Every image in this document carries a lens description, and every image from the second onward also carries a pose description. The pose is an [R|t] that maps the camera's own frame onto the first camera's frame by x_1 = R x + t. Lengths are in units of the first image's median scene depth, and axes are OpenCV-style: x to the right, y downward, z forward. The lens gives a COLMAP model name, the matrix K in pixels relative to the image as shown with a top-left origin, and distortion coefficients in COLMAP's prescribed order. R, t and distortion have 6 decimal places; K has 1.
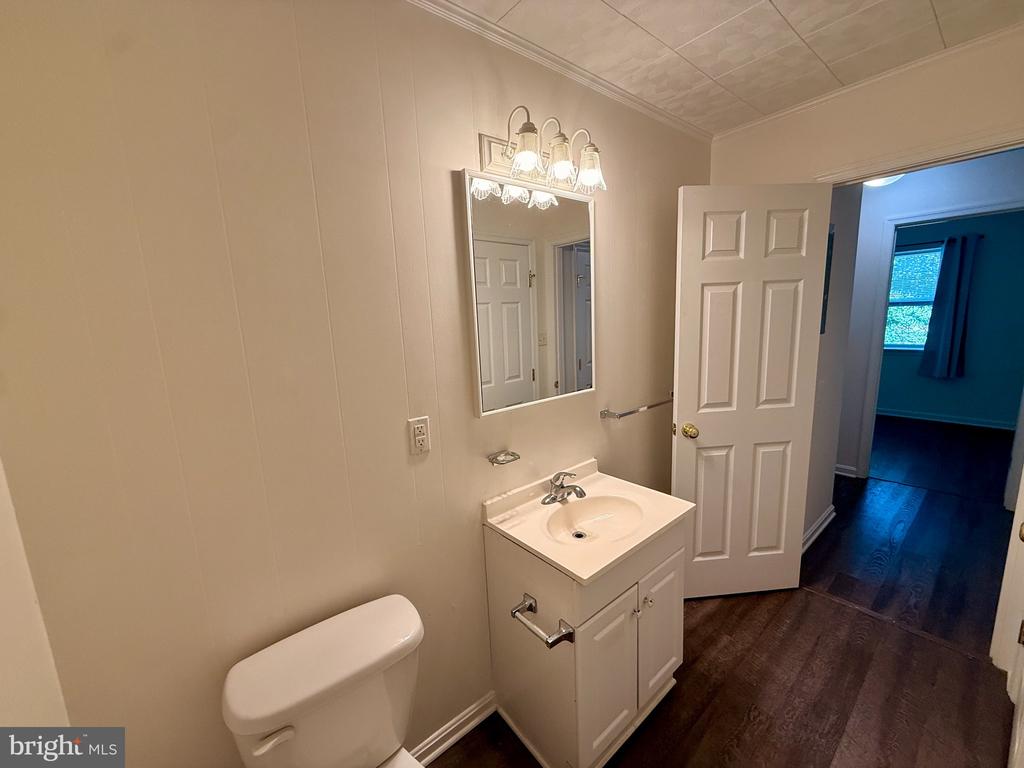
lens RADIAL K [[406.9, 0, 510.1], [0, 406.9, 383.8], [0, 0, 1]] dist [-0.000020, -0.000052]
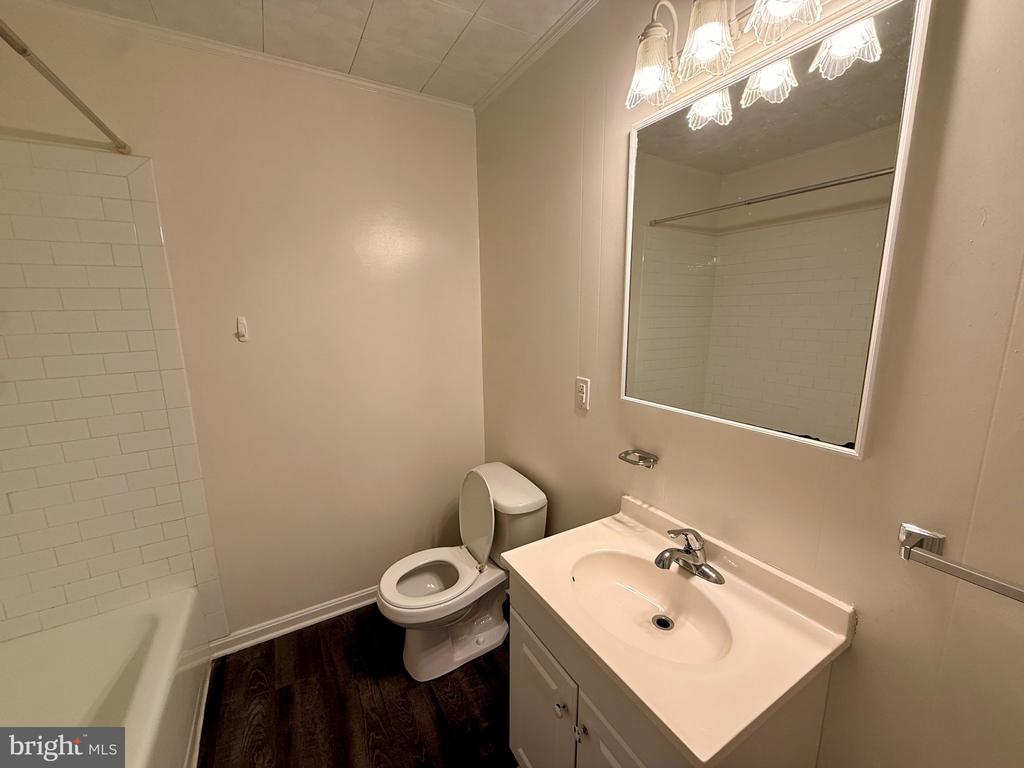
lens RADIAL K [[406.9, 0, 510.1], [0, 406.9, 383.8], [0, 0, 1]] dist [-0.000020, -0.000052]
pose [[-0.159990, 0.224261, -0.961307, 0.812123], [-0.137567, 0.959282, 0.246684, -0.138659], [0.977486, 0.171711, -0.122624, 0.824873]]
